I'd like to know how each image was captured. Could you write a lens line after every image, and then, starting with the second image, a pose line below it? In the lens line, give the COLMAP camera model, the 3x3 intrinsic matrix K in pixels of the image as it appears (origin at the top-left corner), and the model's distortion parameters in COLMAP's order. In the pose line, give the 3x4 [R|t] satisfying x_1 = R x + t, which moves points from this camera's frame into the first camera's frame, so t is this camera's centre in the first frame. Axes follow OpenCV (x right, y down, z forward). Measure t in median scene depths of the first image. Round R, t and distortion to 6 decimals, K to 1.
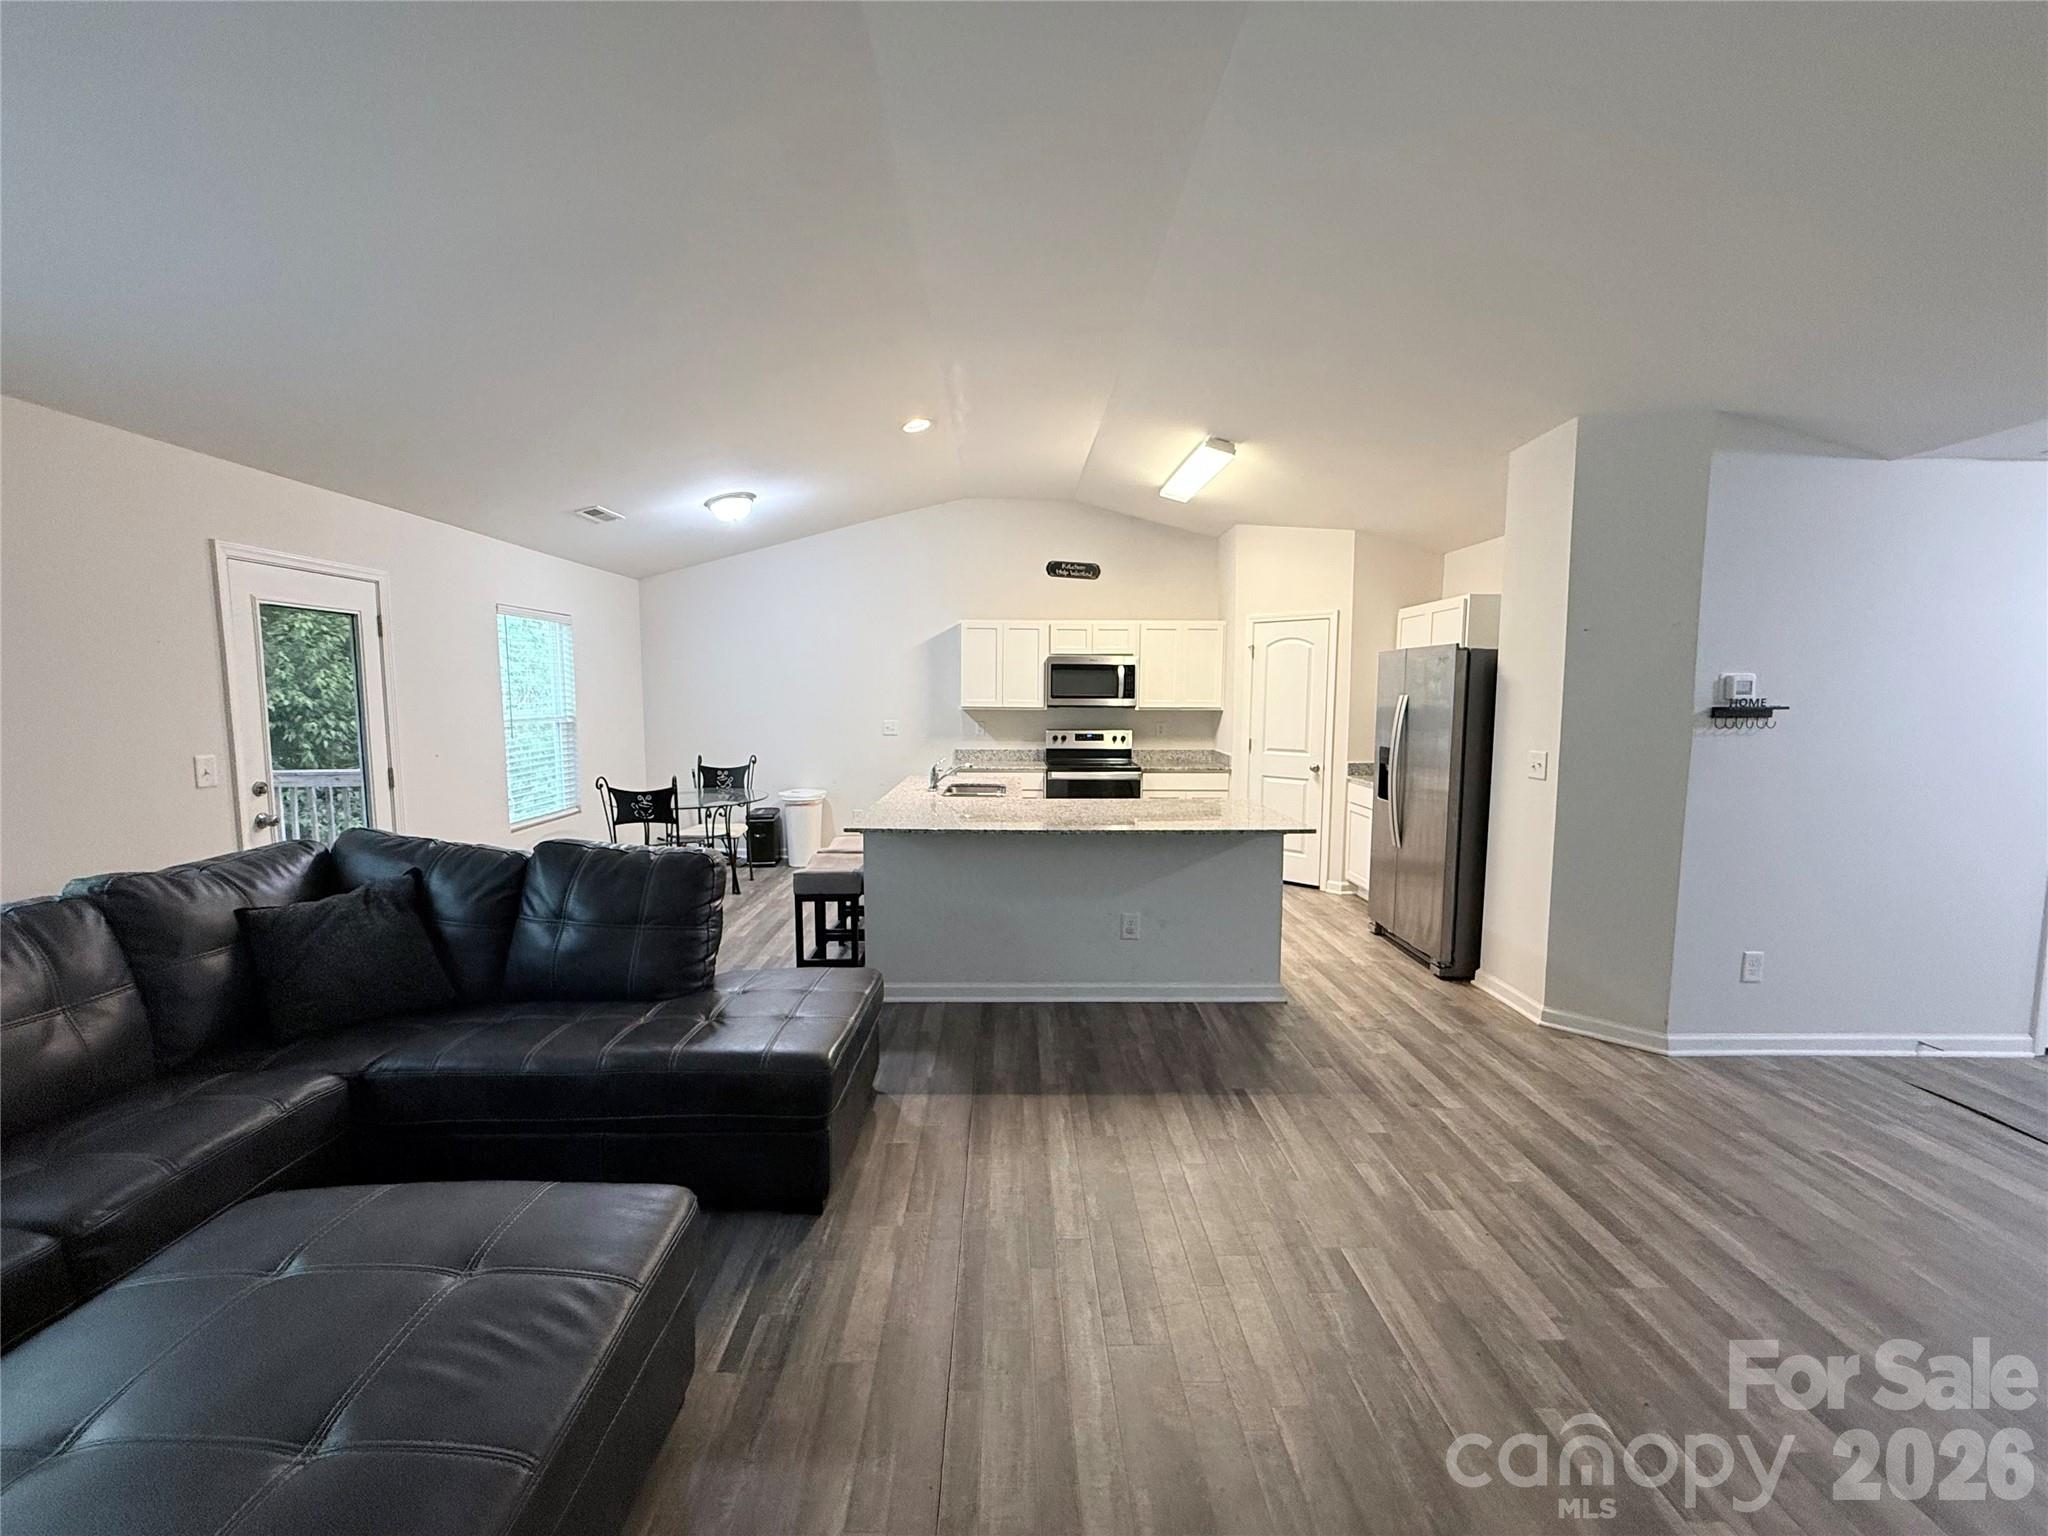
lens RADIAL K [[818.2, 0, 1018.8], [0, 818.2, 763.6], [0, 0, 1]] dist [0.000176, 0.000415]
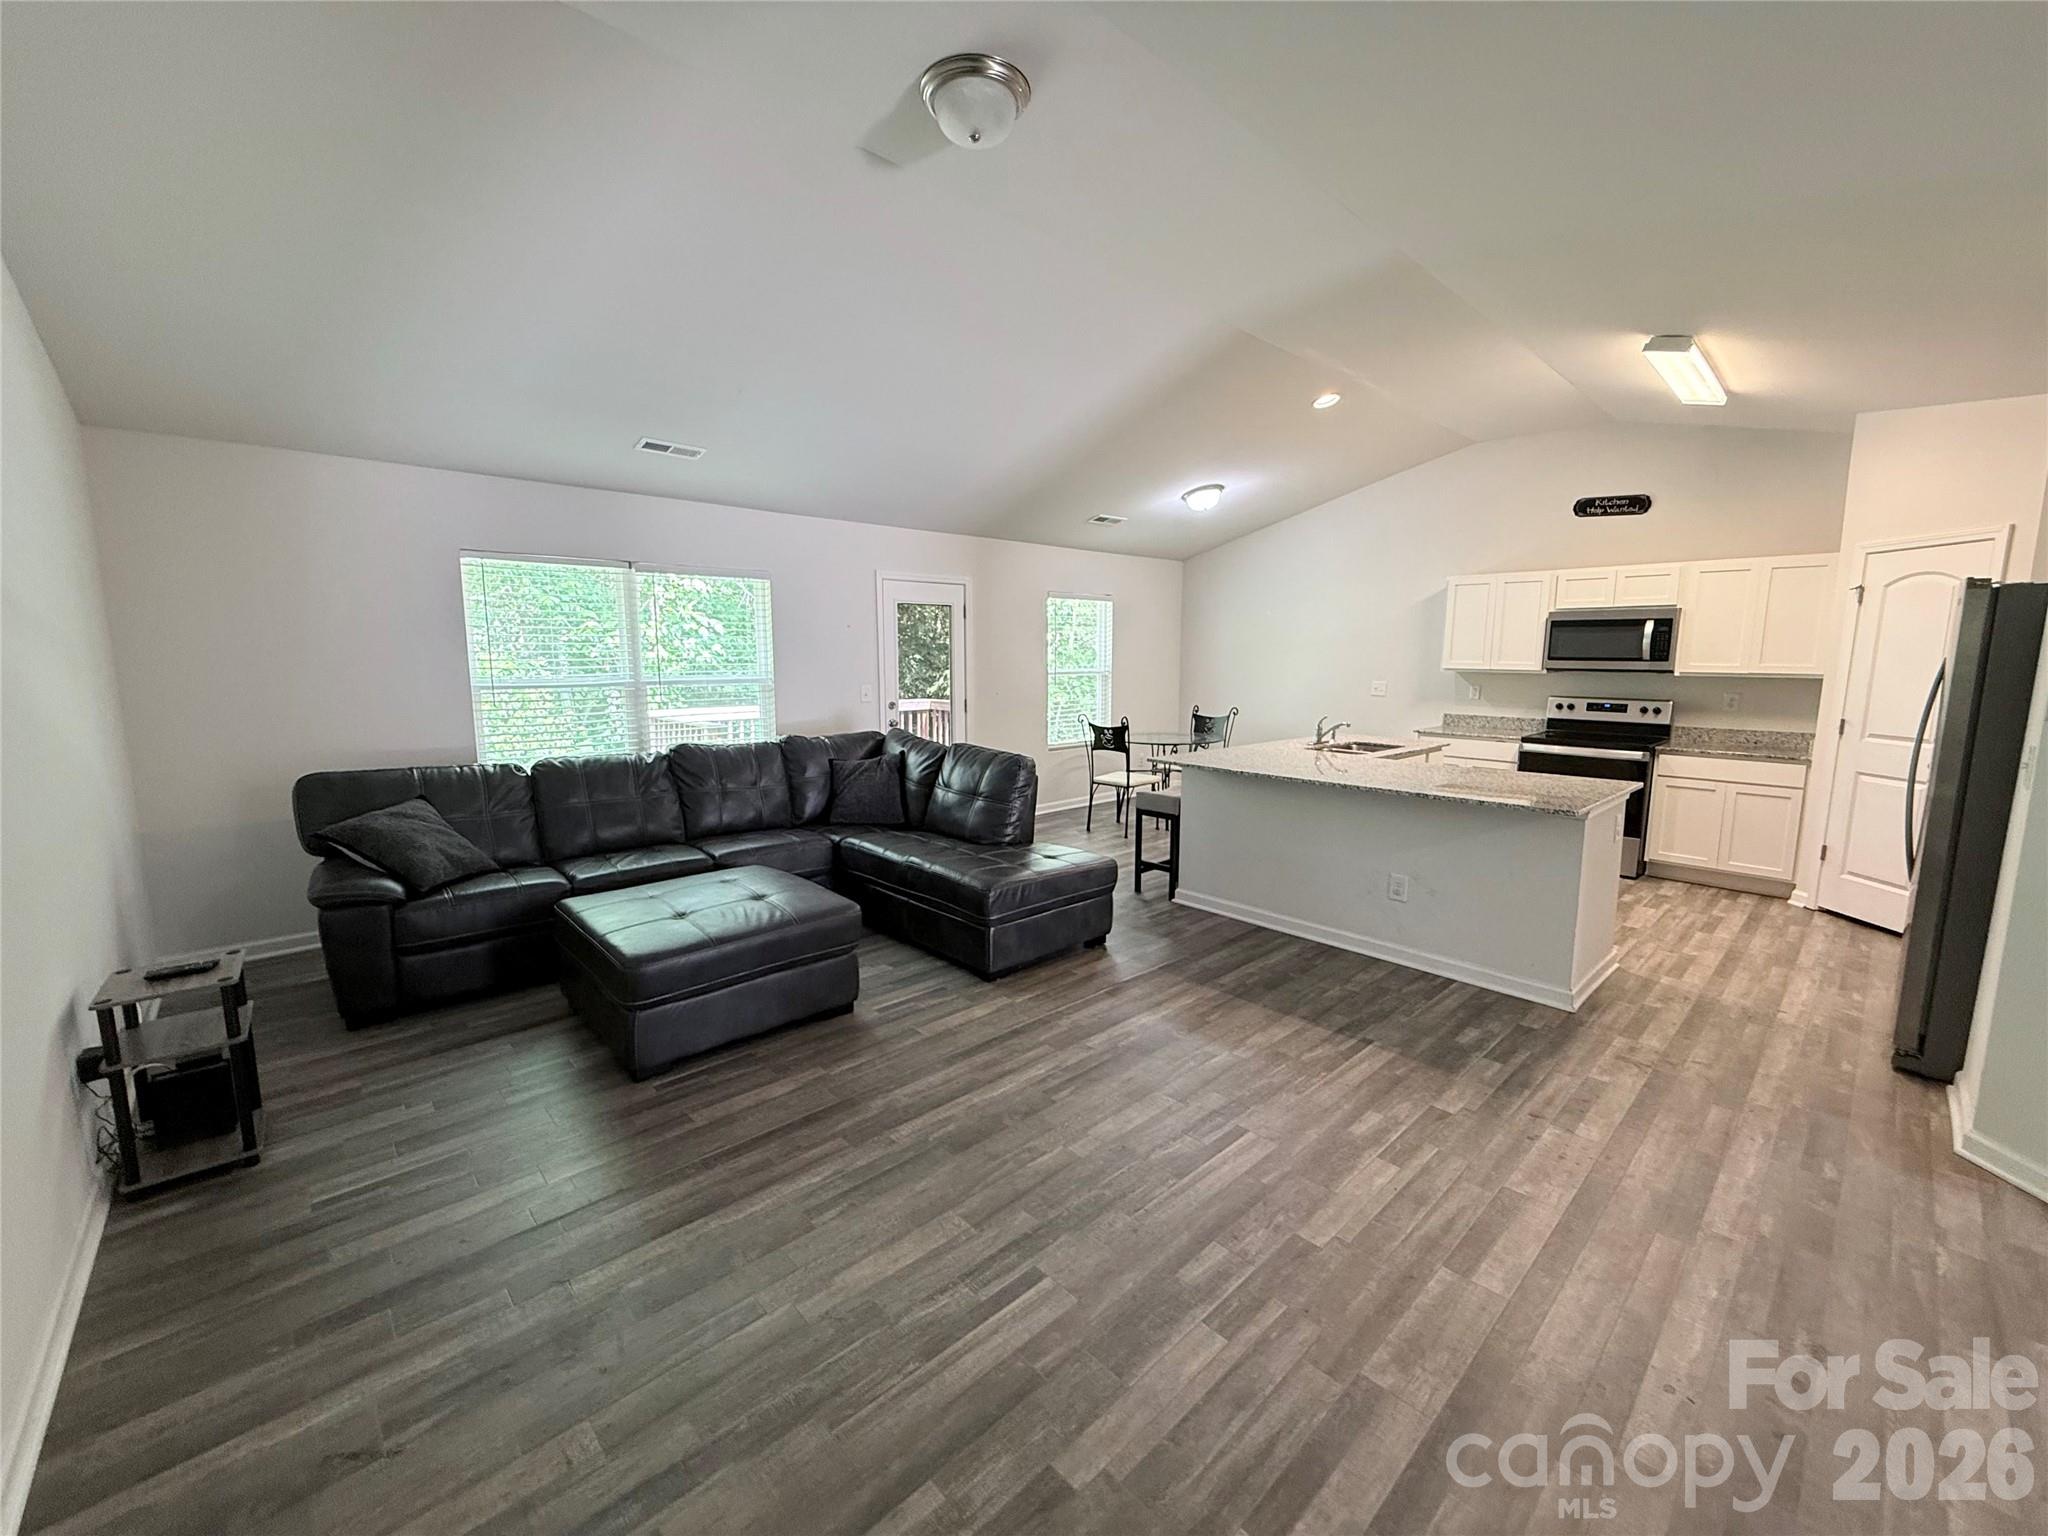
lens RADIAL K [[818.2, 0, 1018.8], [0, 818.2, 763.6], [0, 0, 1]] dist [0.000176, 0.000415]
pose [[0.668535, 0.099985, -0.736929, 0.406670], [-0.066141, 0.994988, 0.074996, 0.002659], [0.740734, -0.001396, 0.671797, -0.010149]]
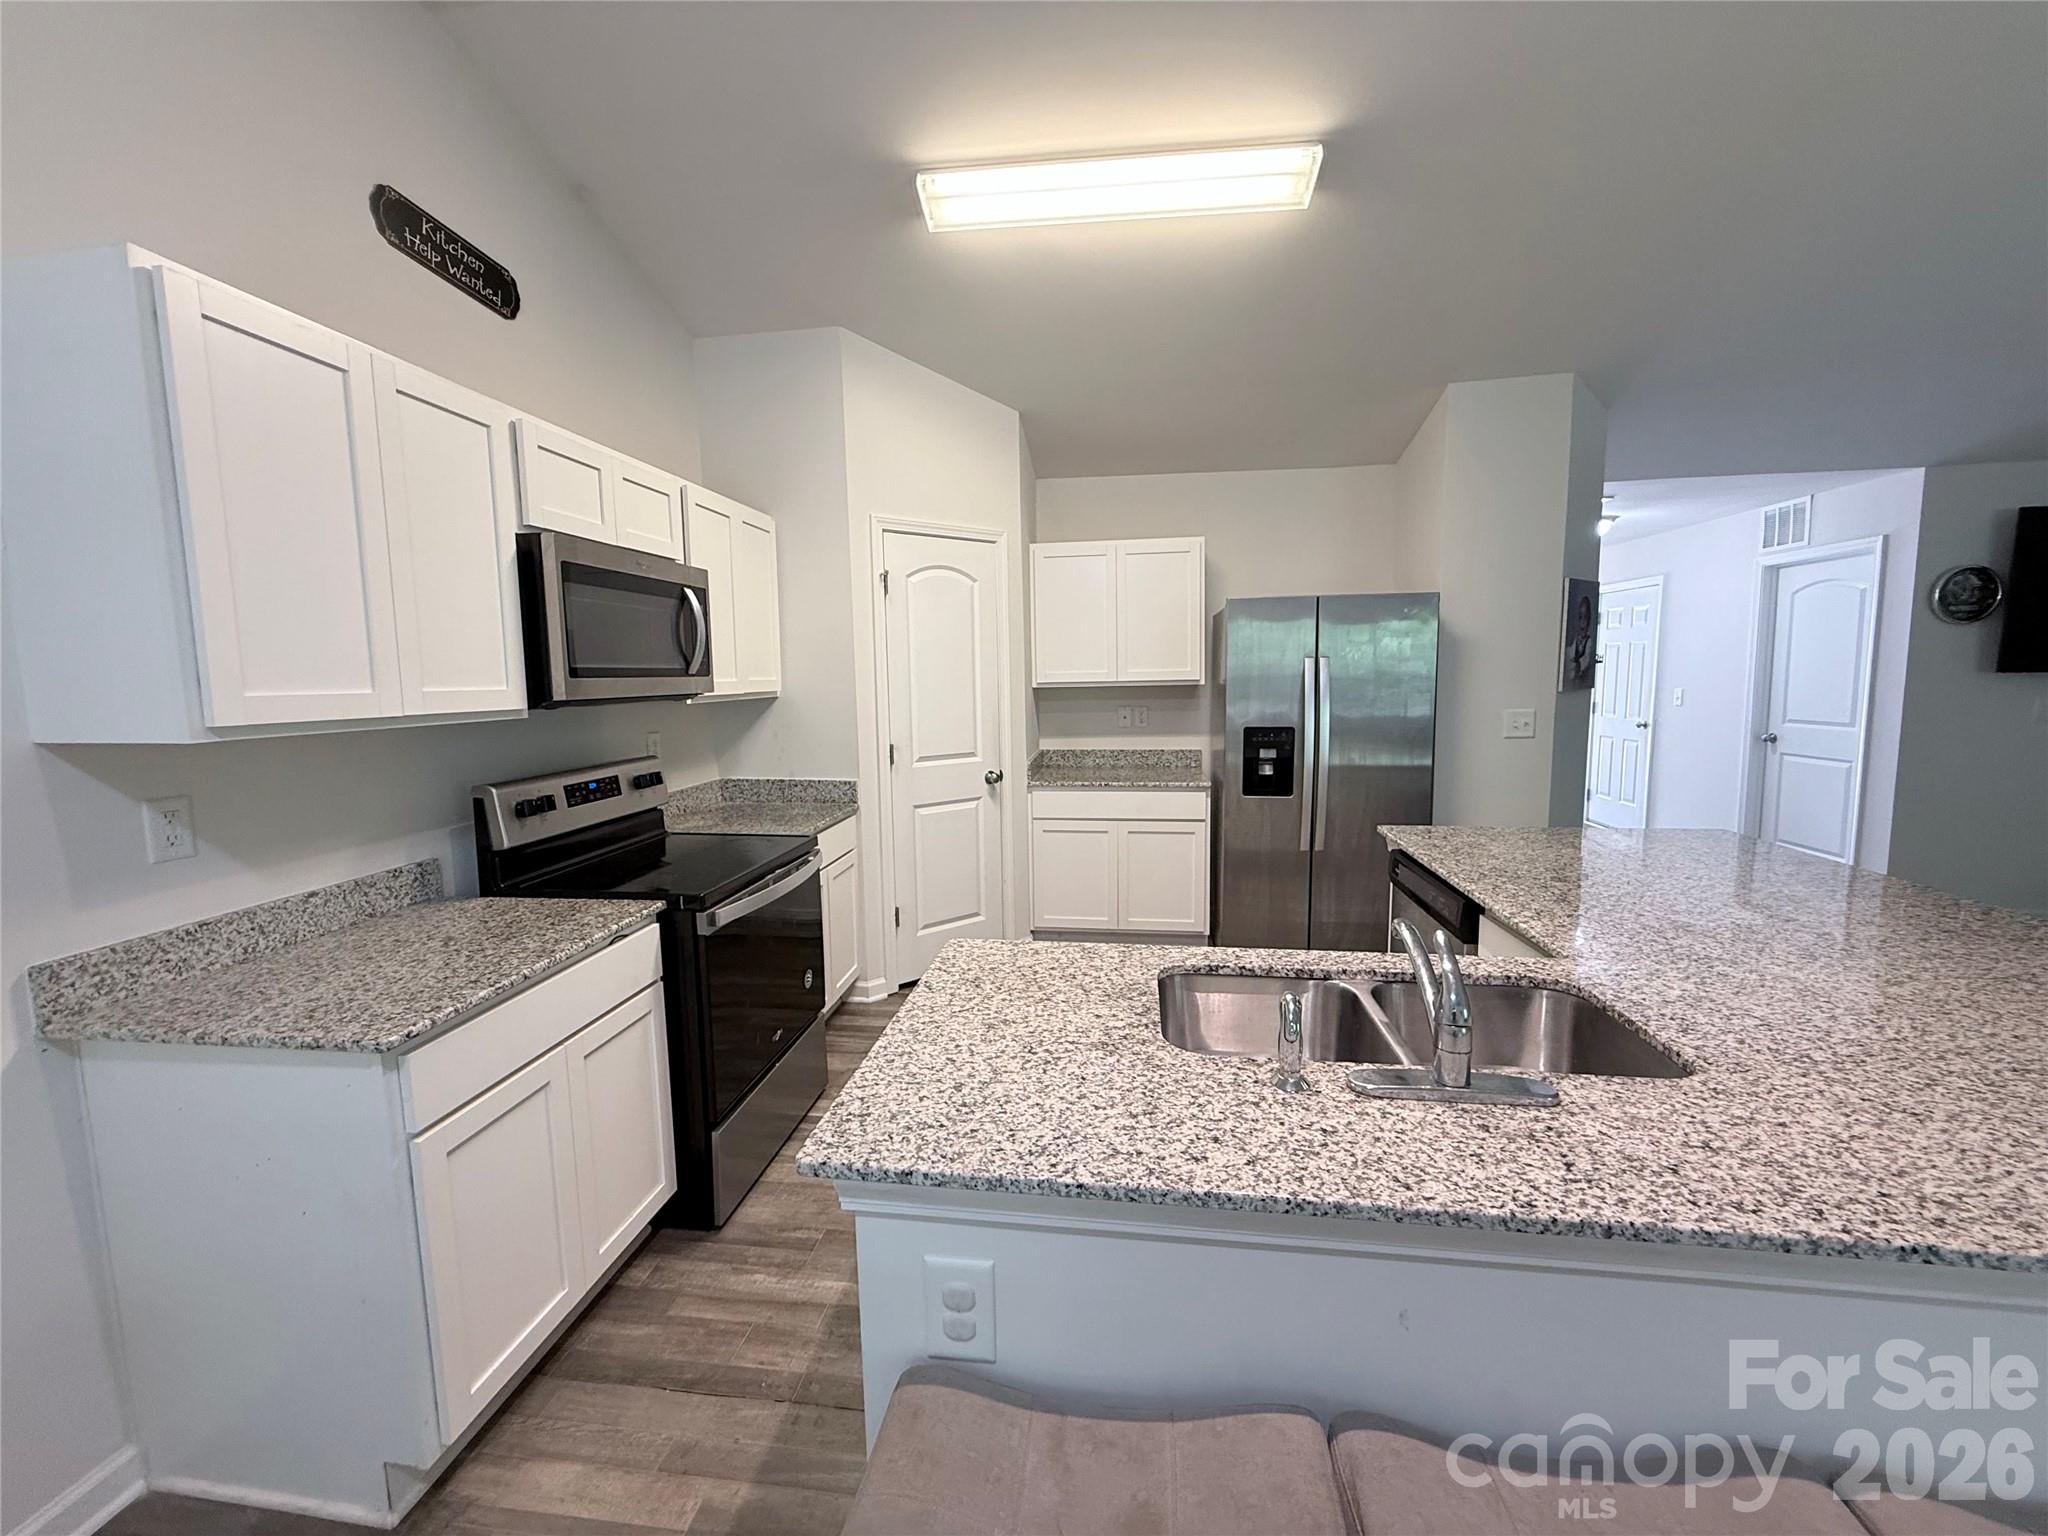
lens RADIAL K [[820.1, 0, 1019.1], [0, 820.1, 761.6], [0, 0, 1]] dist [0.000568, 0.000239]
pose [[0.144915, -0.115684, 0.982658, -0.301839], [0.101464, 0.989643, 0.101543, -0.080870], [-0.984228, 0.084990, 0.155152, 1.018656]]
